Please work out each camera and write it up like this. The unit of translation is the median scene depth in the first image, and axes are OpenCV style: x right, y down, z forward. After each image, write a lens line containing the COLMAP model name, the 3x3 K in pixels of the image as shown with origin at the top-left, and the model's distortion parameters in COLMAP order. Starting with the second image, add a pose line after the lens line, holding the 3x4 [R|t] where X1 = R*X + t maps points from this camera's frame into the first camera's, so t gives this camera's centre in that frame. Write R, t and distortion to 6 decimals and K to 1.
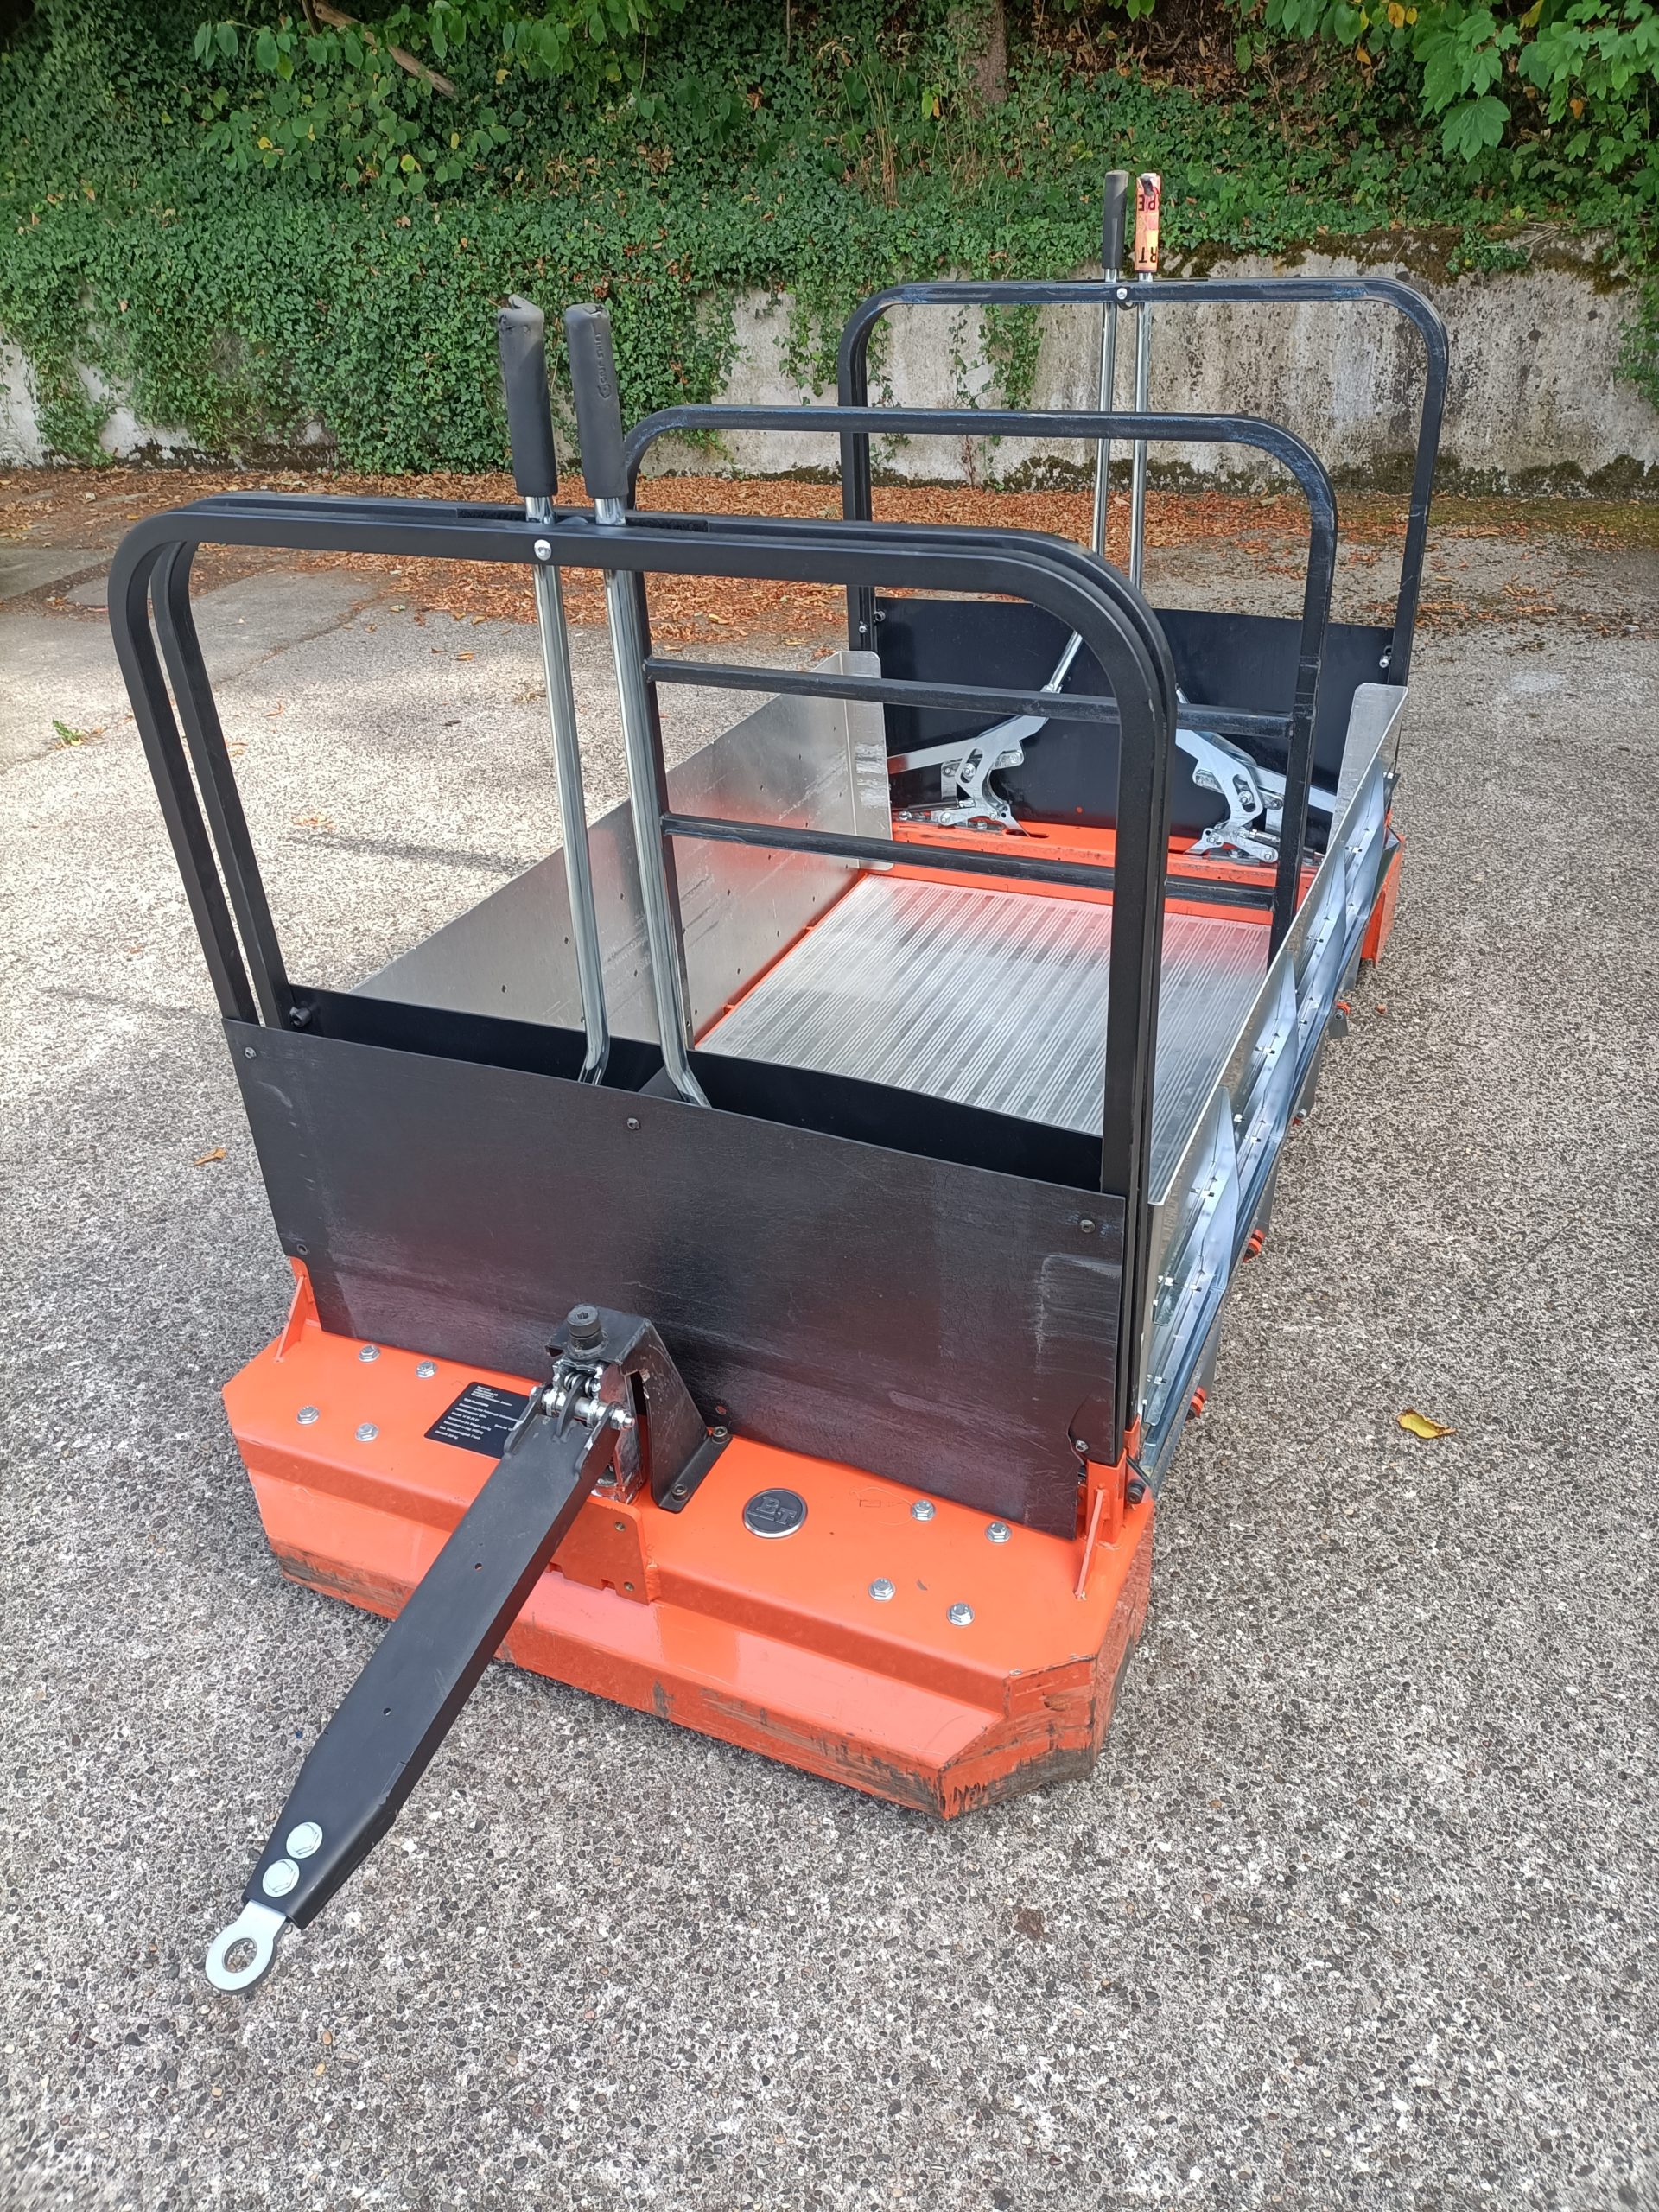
lens RADIAL K [[1730.8, 0, 821.2], [0, 1730.8, 1066.1], [0, 0, 1]] dist [0.008285, -0.001657]
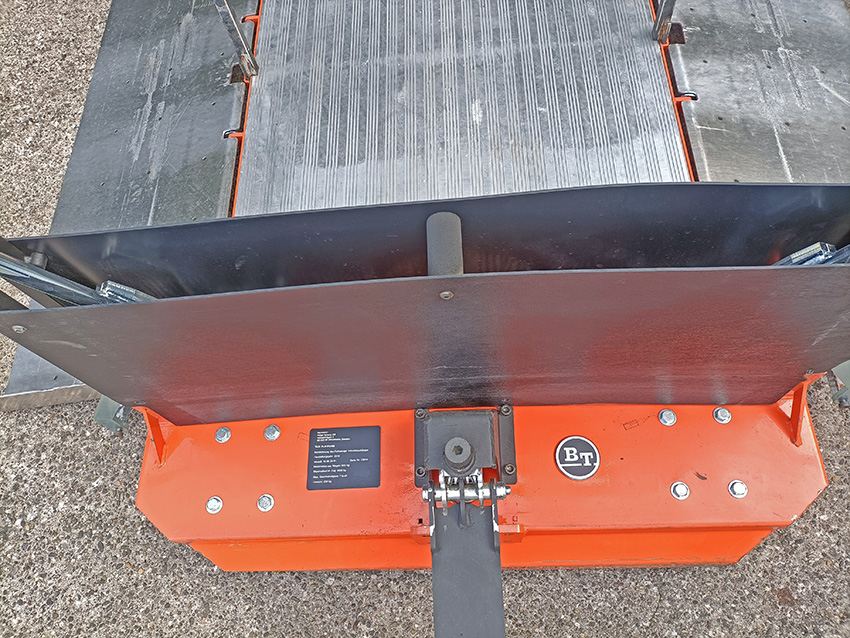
lens RADIAL K [[665.1, 0, 423.7], [0, 665.1, 318.8], [0, 0, 1]] dist [0.008285, -0.001657]
pose [[0.904212, -0.399293, 0.151545, -0.153022], [0.255060, 0.789476, 0.558276, -0.154421], [-0.342557, -0.466147, 0.815697, 0.529429]]
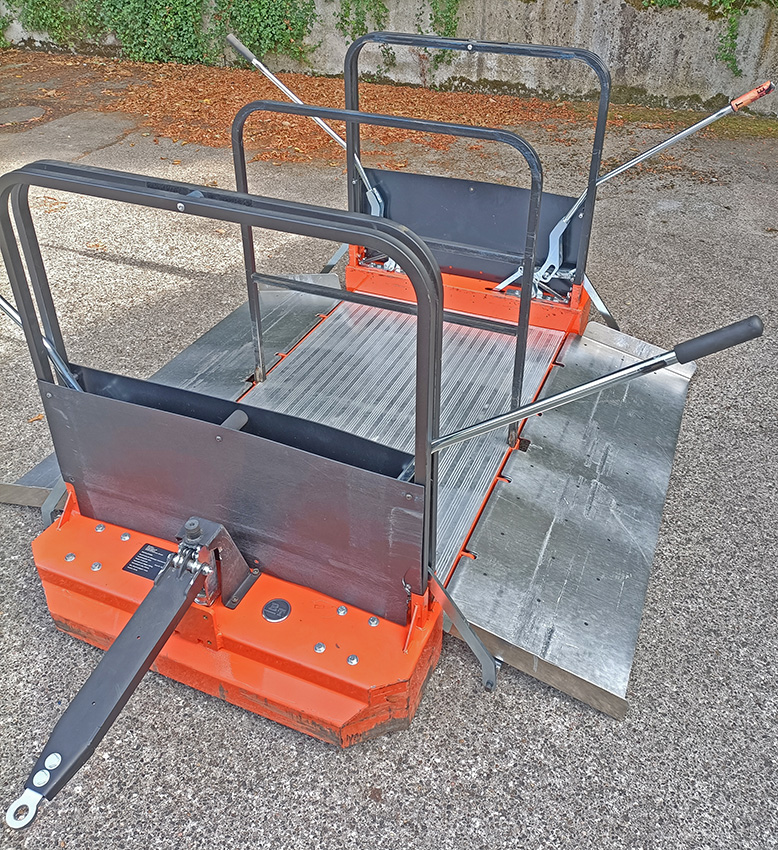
lens RADIAL K [[835.8, 0, 410.1], [0, 835.8, 342.0], [0, 0, 1]] dist [0.004850, 0.000000]
pose [[0.997304, 0.038189, 0.062664, 0.054945], [-0.038699, 0.999227, 0.006943, -0.089341], [-0.062350, -0.009349, 0.998011, -0.084261]]
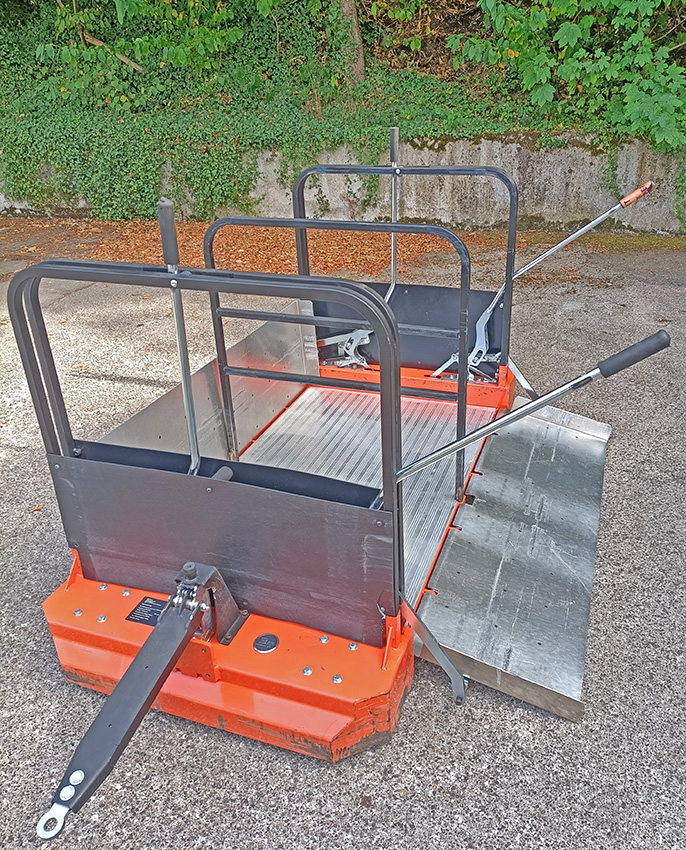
lens RADIAL K [[742.8, 0, 364.1], [0, 742.8, 389.1], [0, 0, 1]] dist [0.024093, -0.035004]
pose [[0.996477, -0.016073, 0.082308, 0.027434], [0.023914, 0.995173, -0.095183, -0.005084], [-0.080381, 0.096816, 0.992051, -0.113722]]
